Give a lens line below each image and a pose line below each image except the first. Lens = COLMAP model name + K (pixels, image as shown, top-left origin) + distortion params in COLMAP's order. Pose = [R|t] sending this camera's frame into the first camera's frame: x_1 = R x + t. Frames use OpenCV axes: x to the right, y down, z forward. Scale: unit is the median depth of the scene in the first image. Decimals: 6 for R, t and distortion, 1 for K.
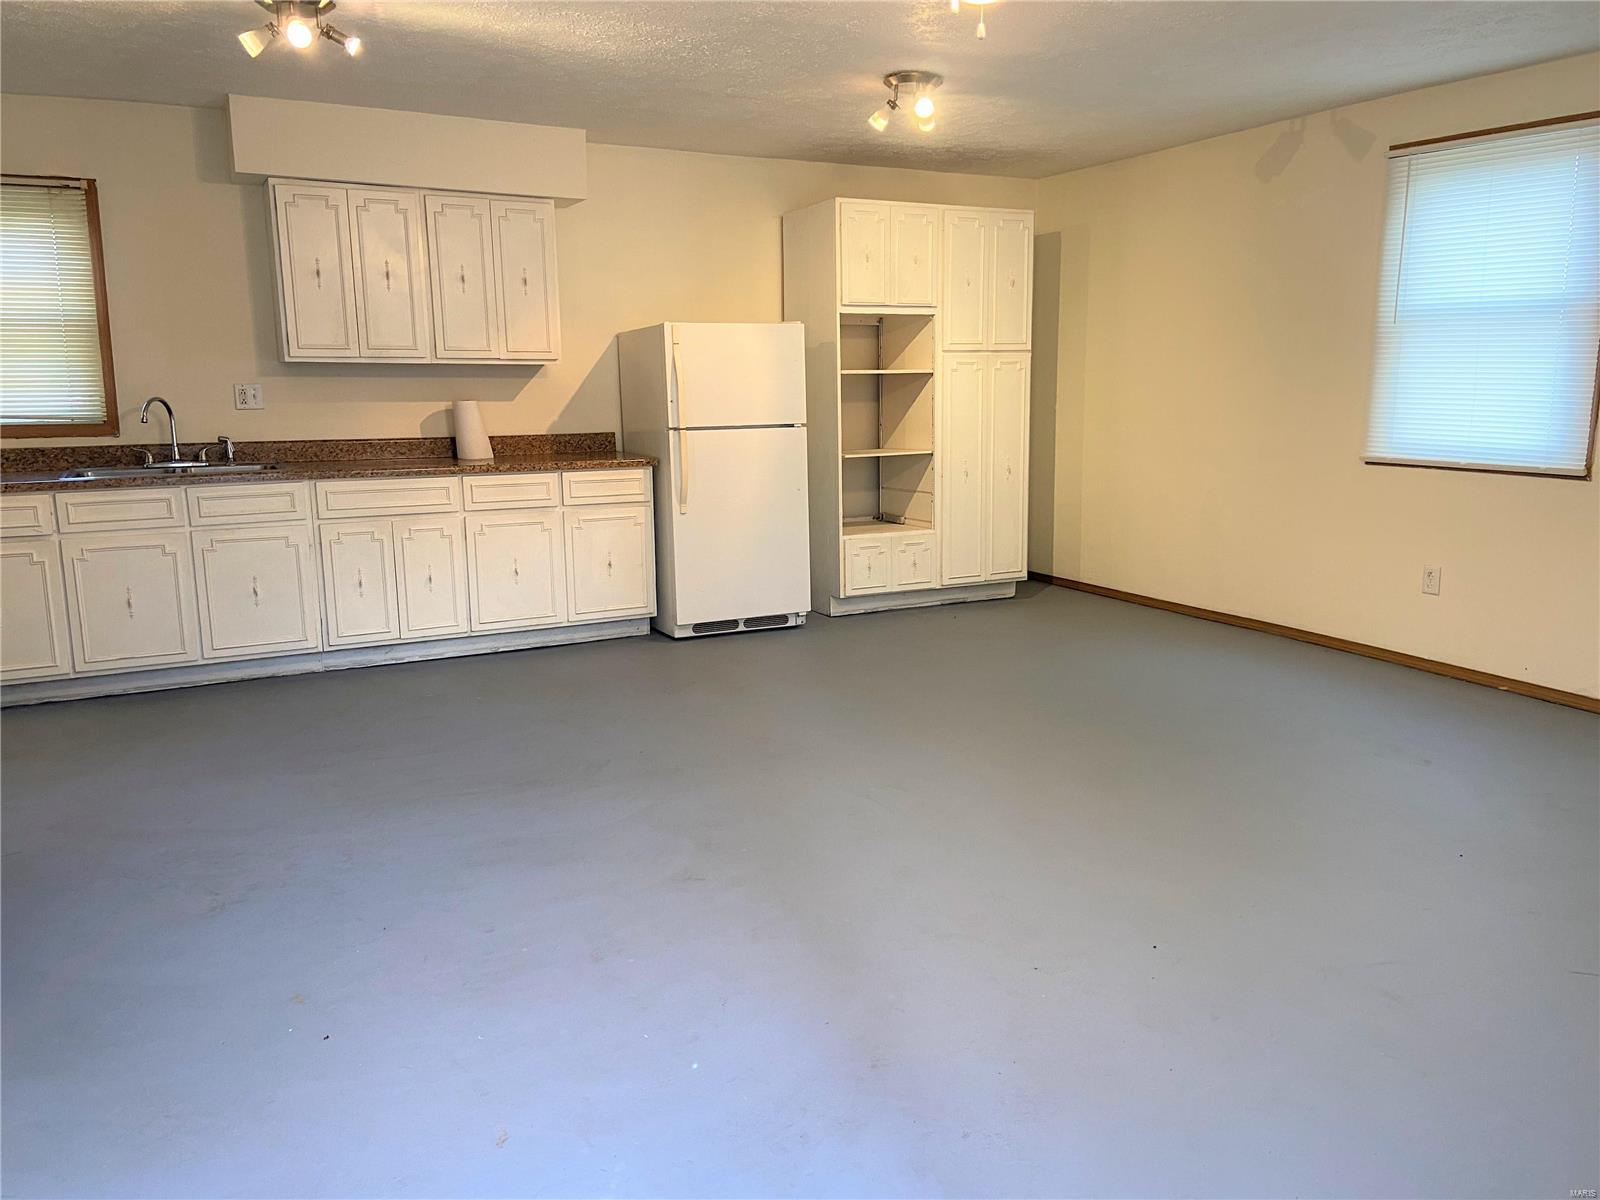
lens RADIAL K [[1188.5, 0, 804.2], [0, 1188.5, 586.6], [0, 0, 1]] dist [0.121757, -0.152181]
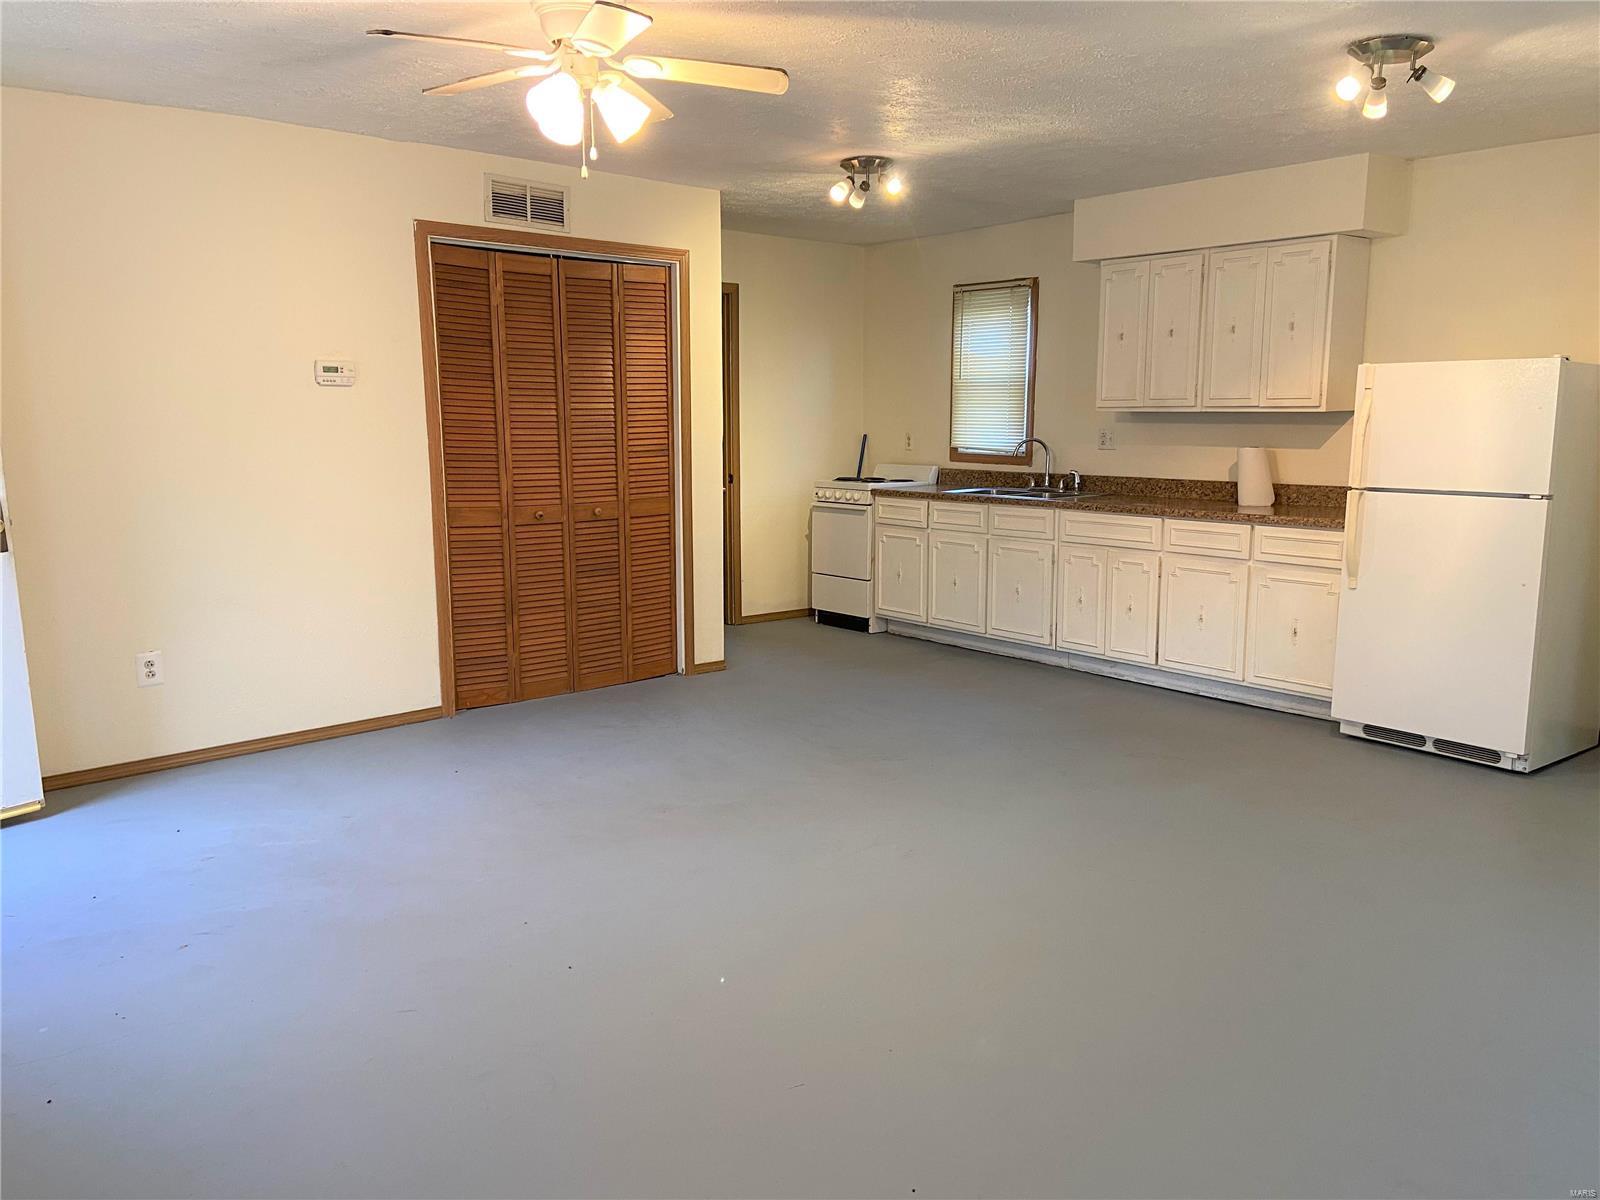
lens RADIAL K [[1188.5, 0, 804.2], [0, 1188.5, 586.6], [0, 0, 1]] dist [0.121757, -0.152181]
pose [[0.230949, 0.152415, -0.960954, 0.632576], [-0.170723, 0.978679, 0.114196, -0.094526], [0.957871, 0.137683, 0.252045, 0.414050]]
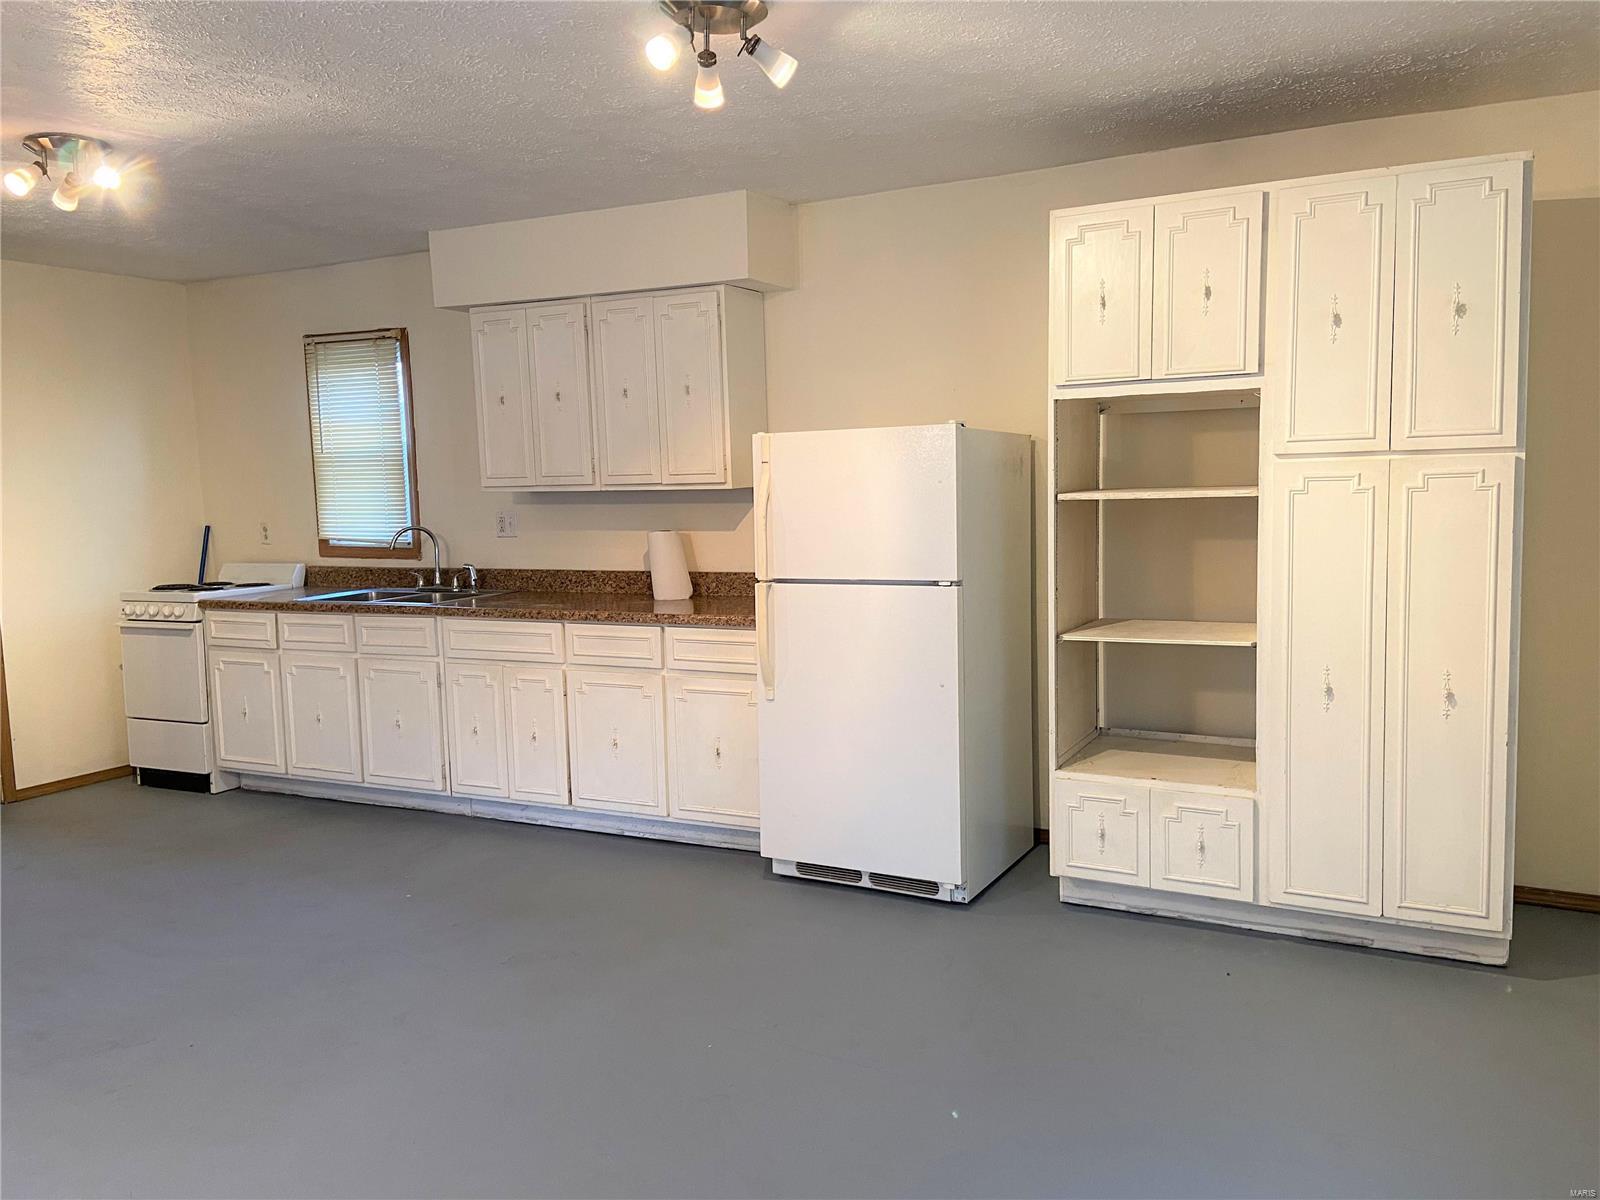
lens RADIAL K [[1188.5, 0, 804.2], [0, 1188.5, 586.6], [0, 0, 1]] dist [0.121757, -0.152181]
pose [[0.597374, 0.068859, -0.799001, 0.467047], [-0.118114, 0.992996, -0.002731, -0.128374], [0.793217, 0.096005, 0.601324, 0.589450]]
